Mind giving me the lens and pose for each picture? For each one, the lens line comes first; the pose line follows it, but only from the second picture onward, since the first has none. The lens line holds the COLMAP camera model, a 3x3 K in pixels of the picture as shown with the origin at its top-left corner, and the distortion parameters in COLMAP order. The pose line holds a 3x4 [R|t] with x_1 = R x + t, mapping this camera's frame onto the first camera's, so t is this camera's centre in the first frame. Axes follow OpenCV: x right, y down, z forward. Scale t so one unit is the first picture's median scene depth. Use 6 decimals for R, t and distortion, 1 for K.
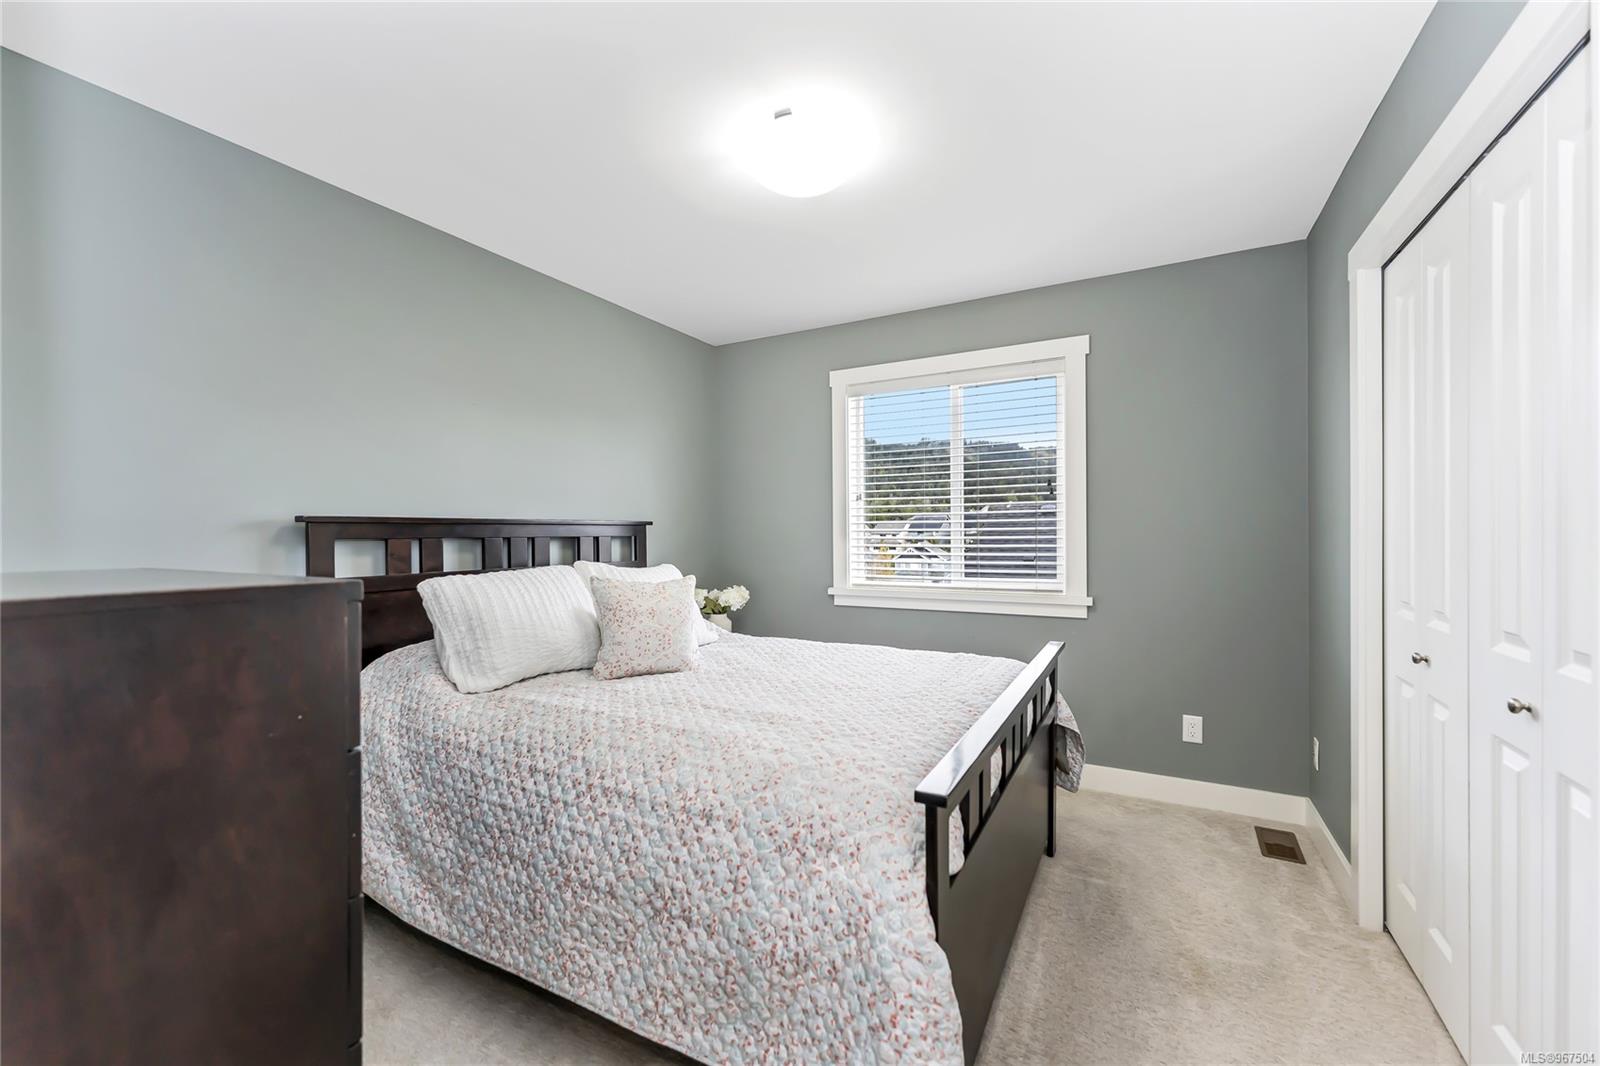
lens RADIAL K [[645.0, 0, 805.7], [0, 645.0, 529.6], [0, 0, 1]] dist [0.007677, -0.000015]
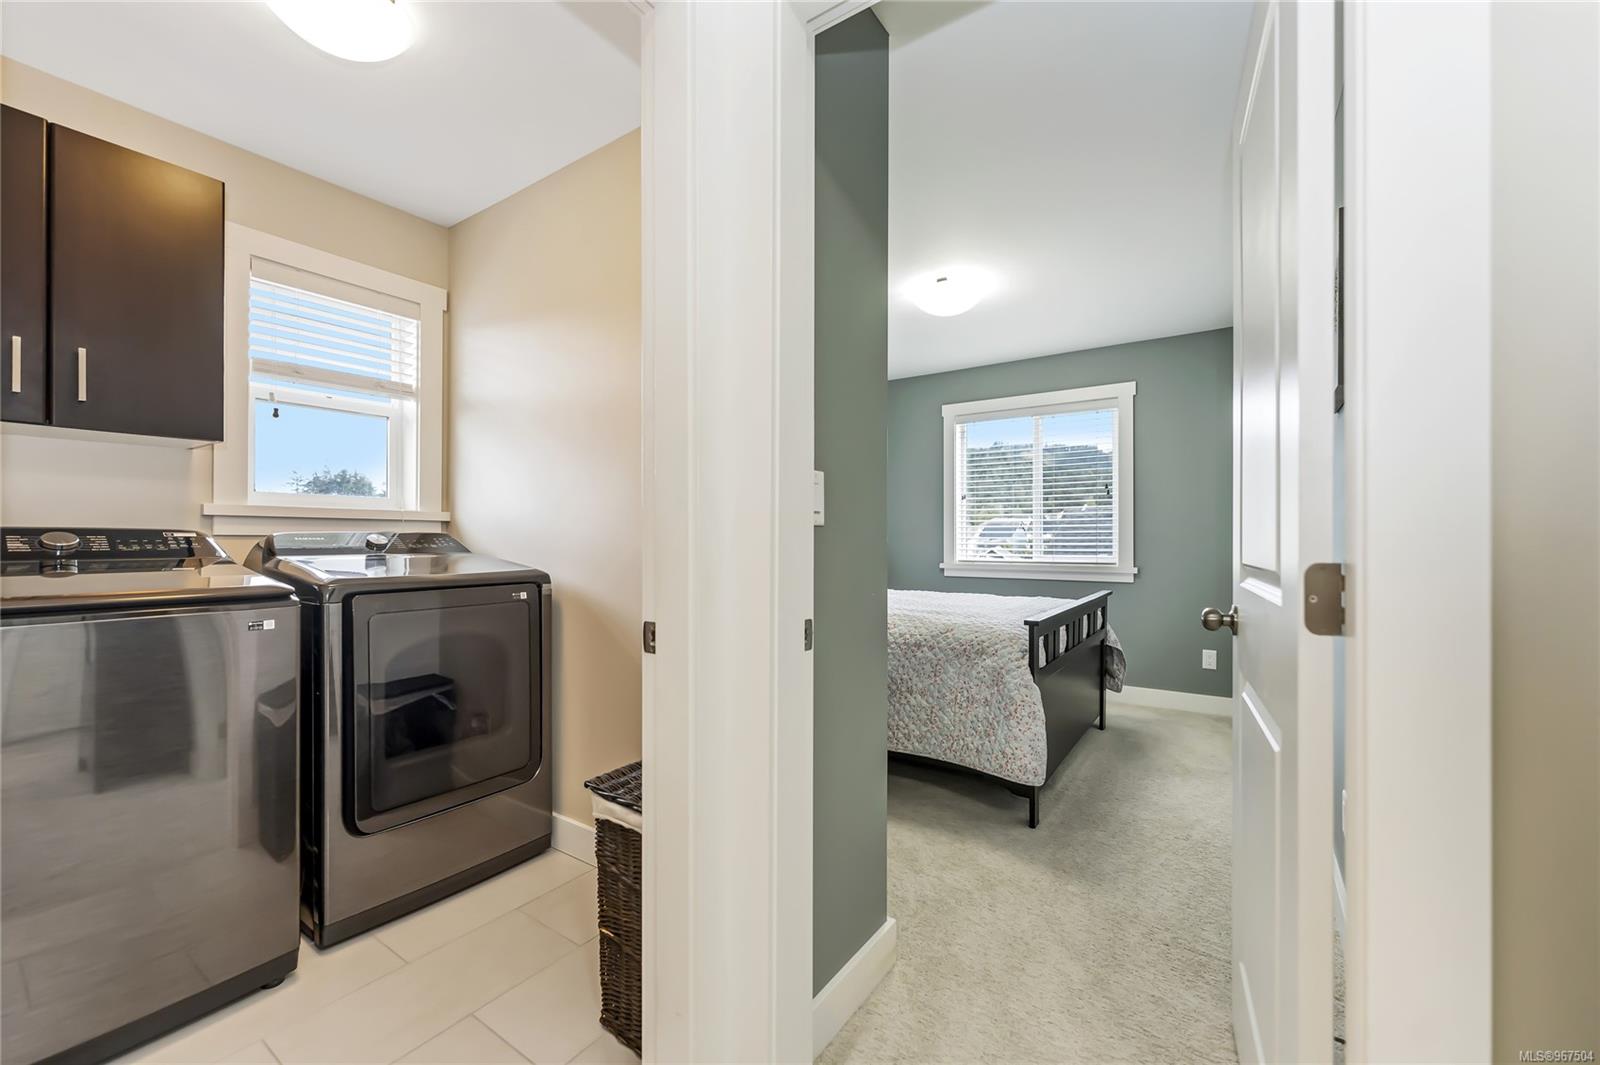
lens RADIAL K [[645.0, 0, 805.7], [0, 645.0, 529.1], [0, 0, 1]] dist [0.007677, -0.000015]
pose [[0.994417, 0.007165, -0.105282, -0.196459], [-0.007998, 0.999940, -0.007496, 0.057496], [0.105222, 0.008296, 0.994414, -0.735908]]
